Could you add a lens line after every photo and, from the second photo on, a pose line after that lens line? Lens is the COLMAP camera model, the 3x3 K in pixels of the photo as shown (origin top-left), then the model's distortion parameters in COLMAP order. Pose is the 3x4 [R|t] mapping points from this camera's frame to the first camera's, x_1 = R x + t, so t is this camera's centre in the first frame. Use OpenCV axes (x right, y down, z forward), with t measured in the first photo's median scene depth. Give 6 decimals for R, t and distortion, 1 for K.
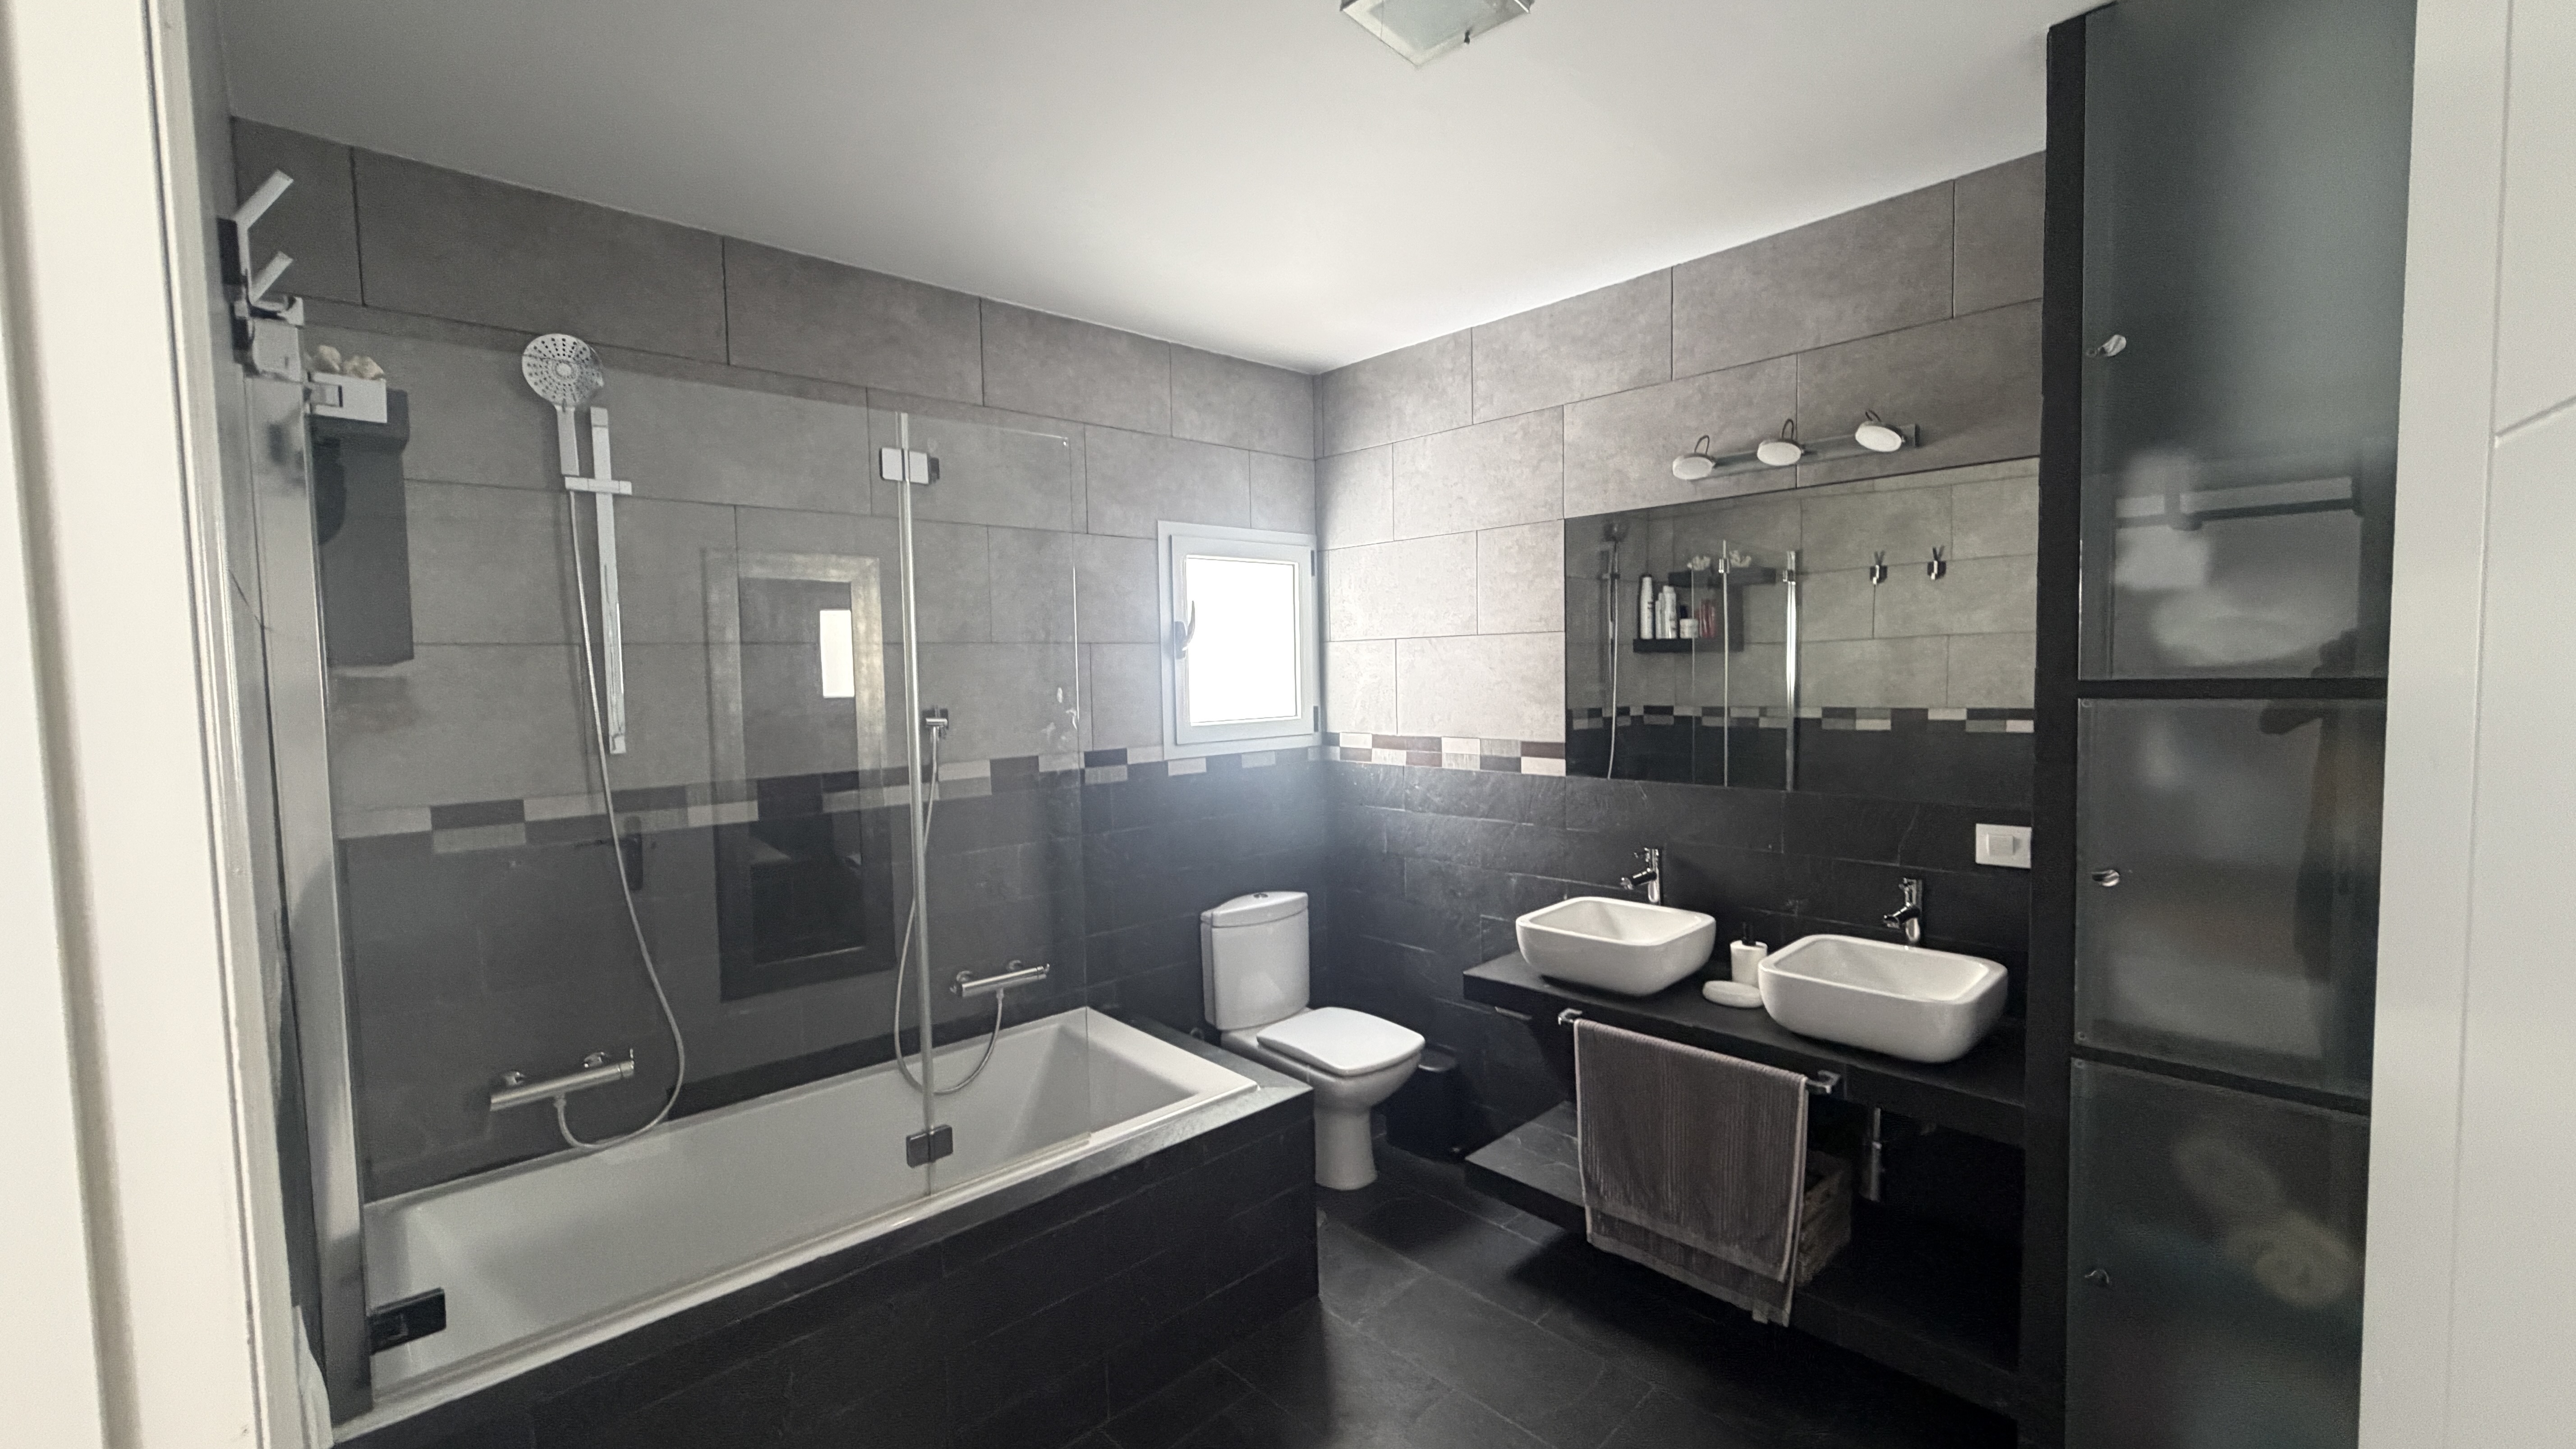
lens RADIAL K [[1026.6, 0, 1274.7], [0, 1026.6, 726.9], [0, 0, 1]] dist [-0.000482, 0.000149]
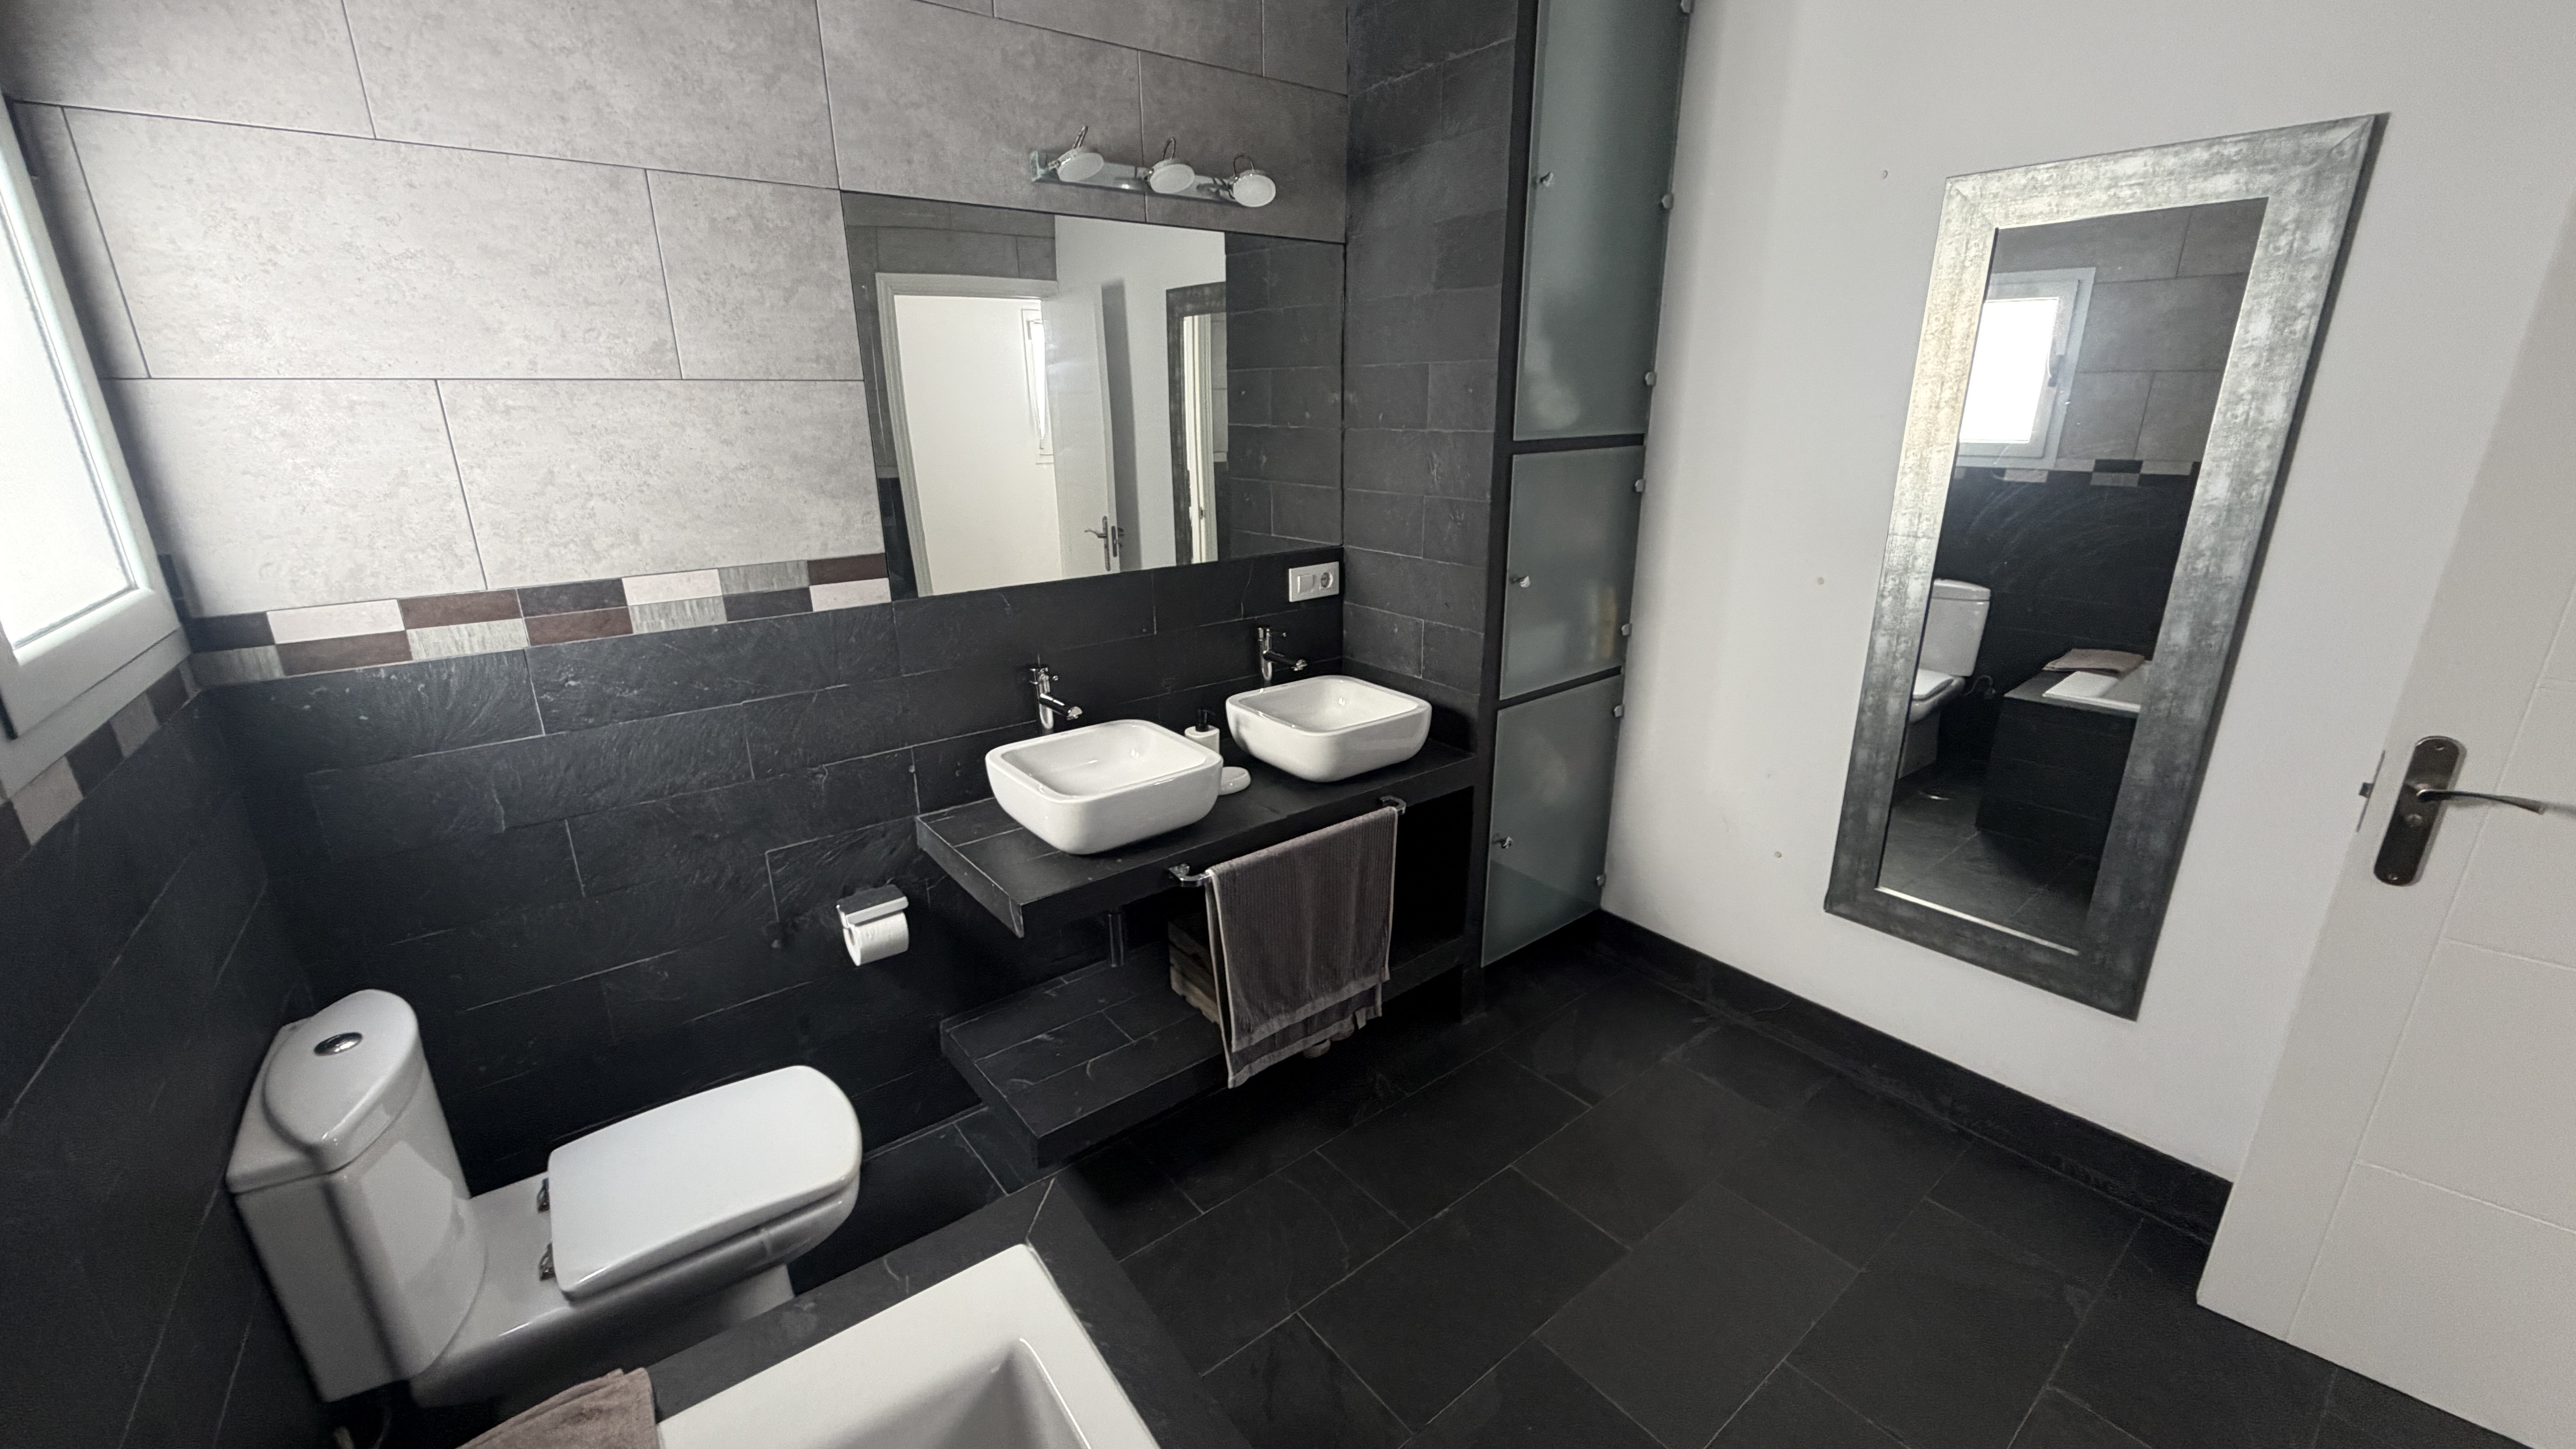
lens RADIAL K [[1026.6, 0, 1295.5], [0, 1026.6, 720.4], [0, 0, 1]] dist [-0.000482, 0.000149]
pose [[0.091140, -0.283532, 0.954622, -0.359299], [0.063406, 0.958319, 0.278577, -0.048550], [-0.993817, 0.035140, 0.105319, 0.641382]]
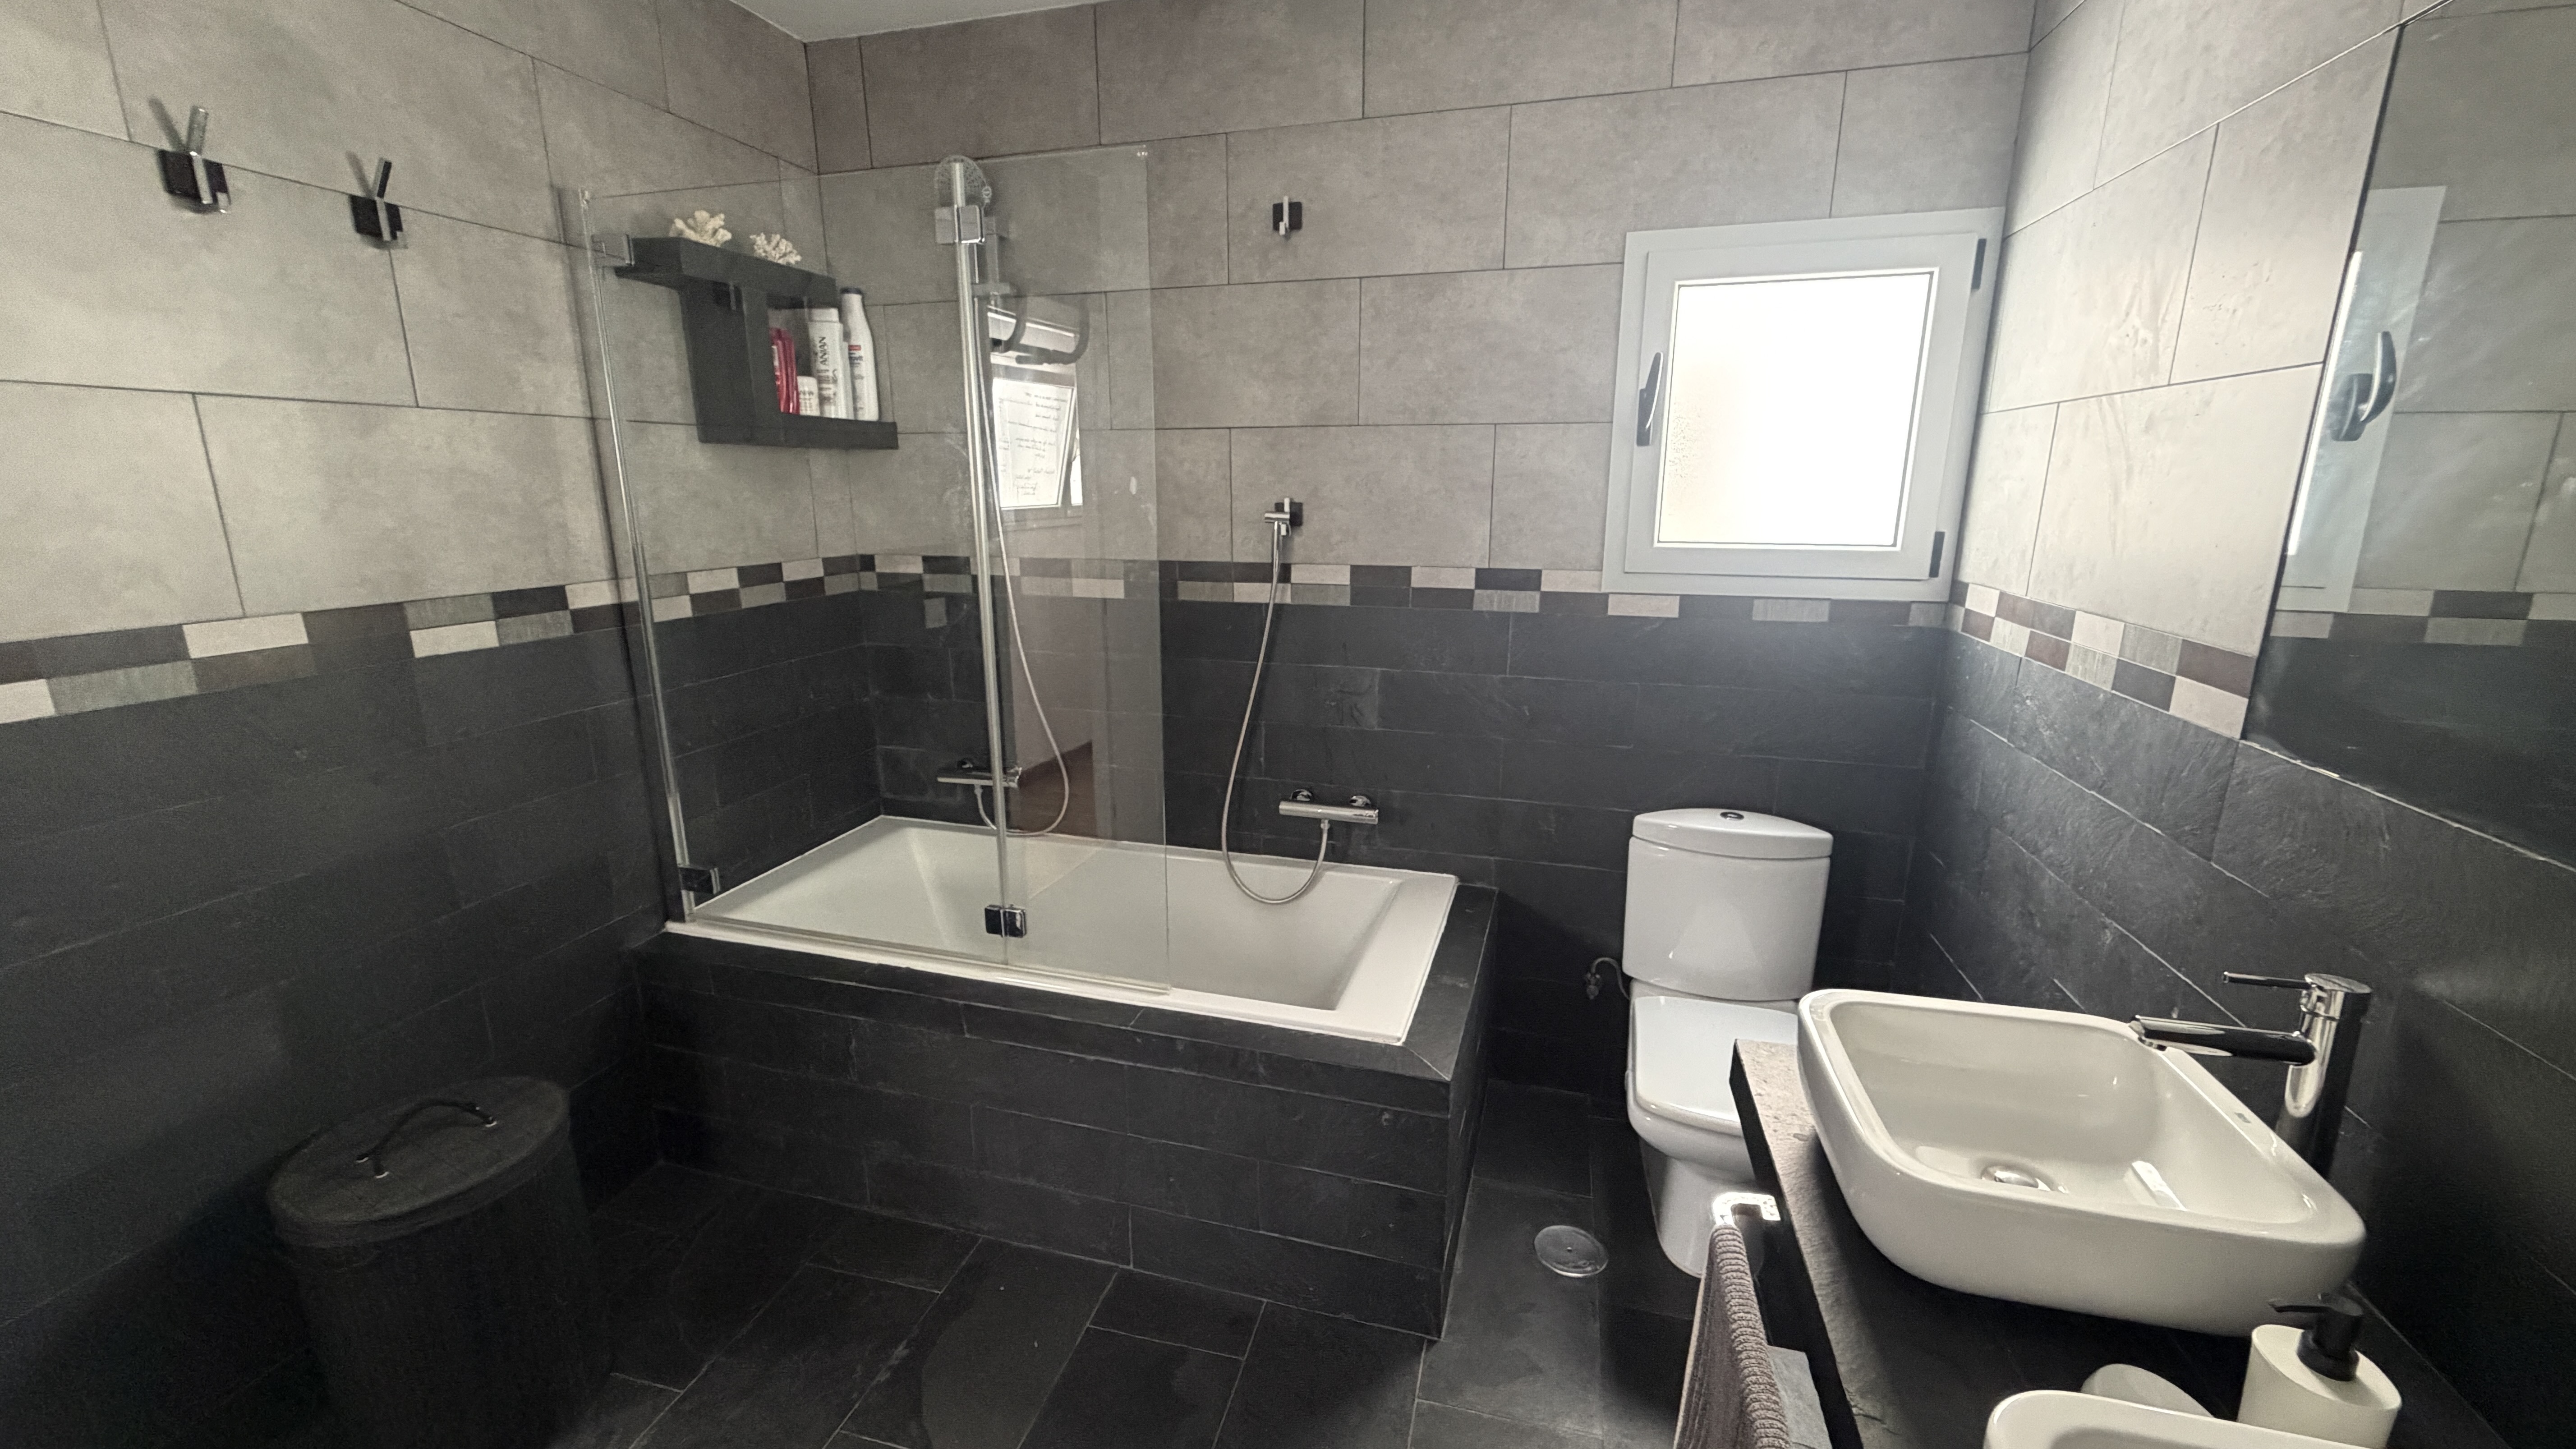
lens RADIAL K [[1026.6, 0, 1270.0], [0, 1026.6, 723.7], [0, 0, 1]] dist [-0.000482, 0.000149]
pose [[0.522641, 0.221277, -0.823336, 0.402569], [-0.059701, 0.972859, 0.223565, -0.025831], [0.850460, -0.067691, 0.521666, 0.446389]]
